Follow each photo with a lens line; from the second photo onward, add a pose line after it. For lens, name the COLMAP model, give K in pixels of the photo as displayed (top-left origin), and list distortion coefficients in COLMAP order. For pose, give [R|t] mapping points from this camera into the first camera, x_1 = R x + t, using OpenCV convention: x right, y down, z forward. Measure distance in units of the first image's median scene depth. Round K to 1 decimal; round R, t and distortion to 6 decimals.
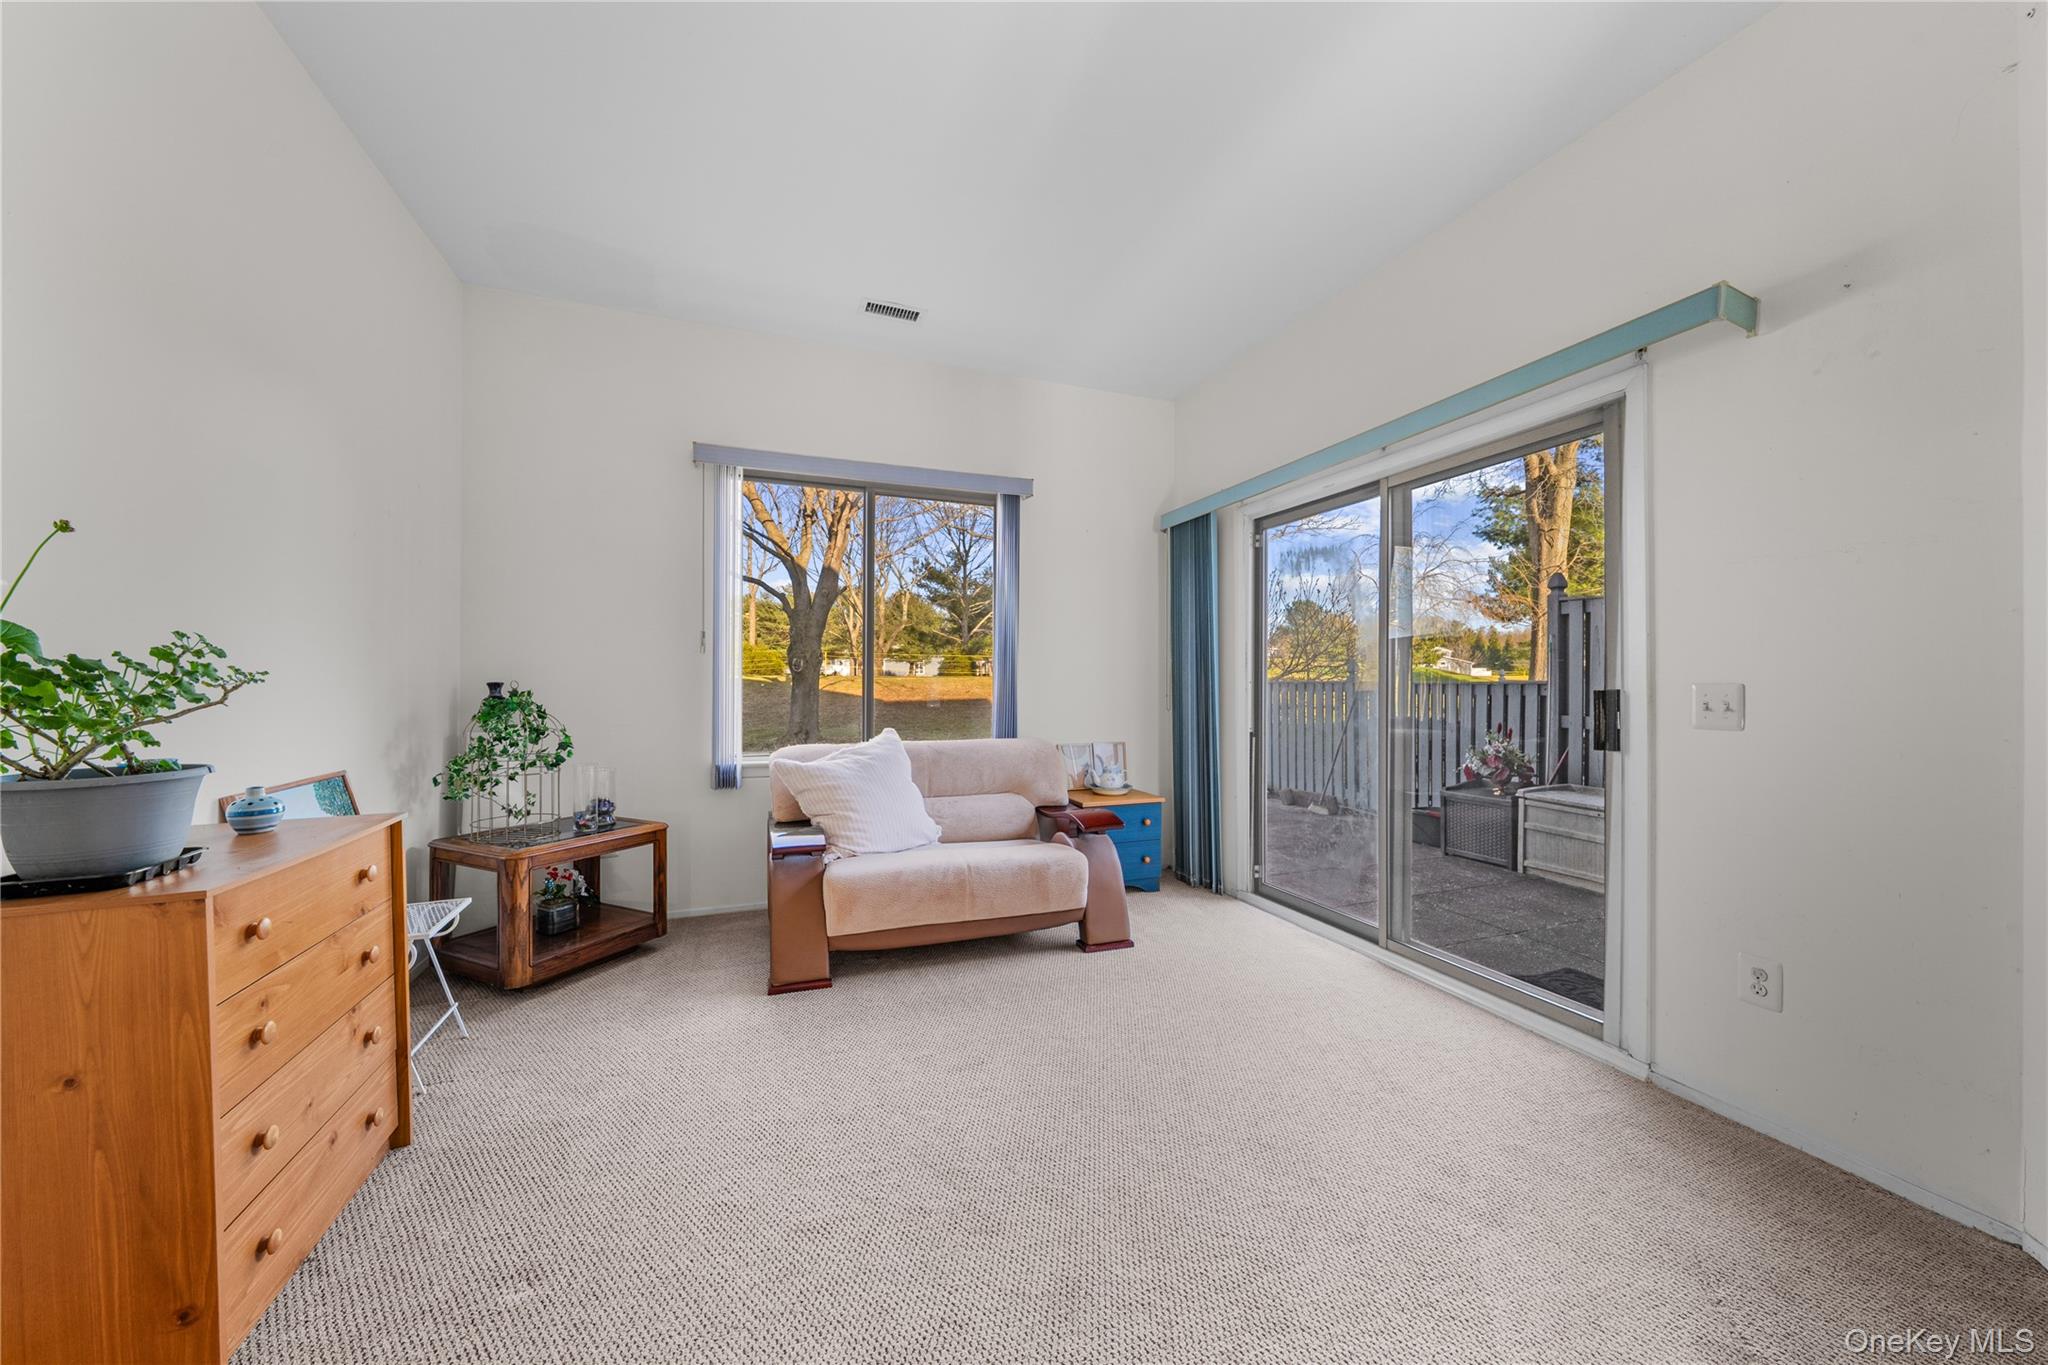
lens RADIAL K [[727.3, 0, 1023.3], [0, 727.3, 677.3], [0, 0, 1]] dist [-0.000209, 0.000034]
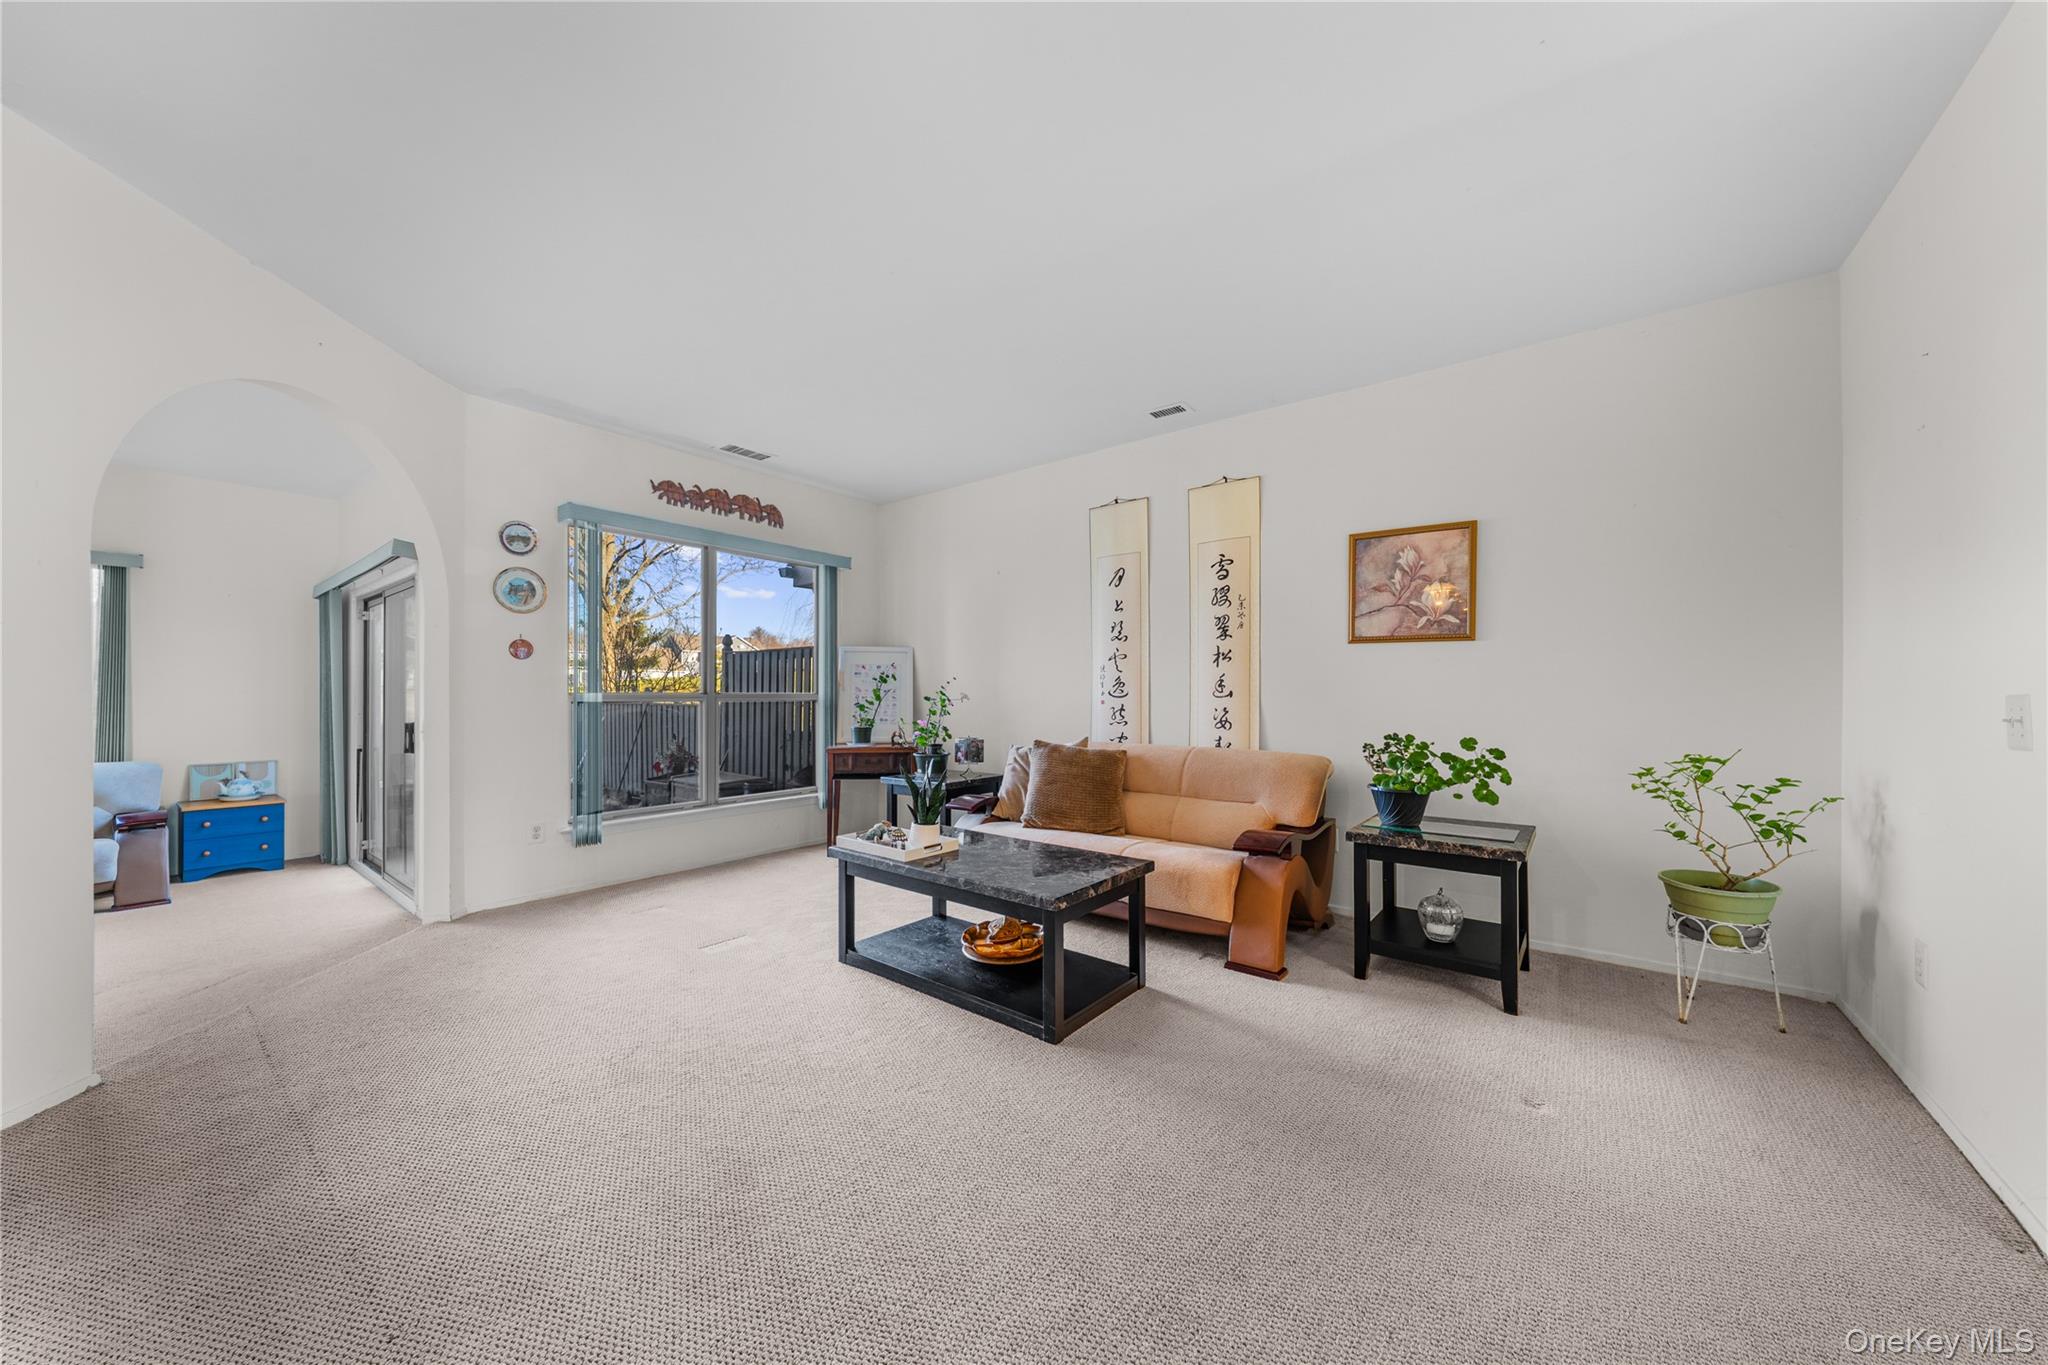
lens RADIAL K [[708.5, 0, 1035.6], [0, 708.5, 692.4], [0, 0, 1]] dist [-0.000145, -0.000027]
pose [[0.851091, -0.001368, 0.525016, 0.916812], [-0.001808, 0.999983, 0.005536, -0.059816], [-0.525014, -0.005661, 0.851075, -1.137352]]
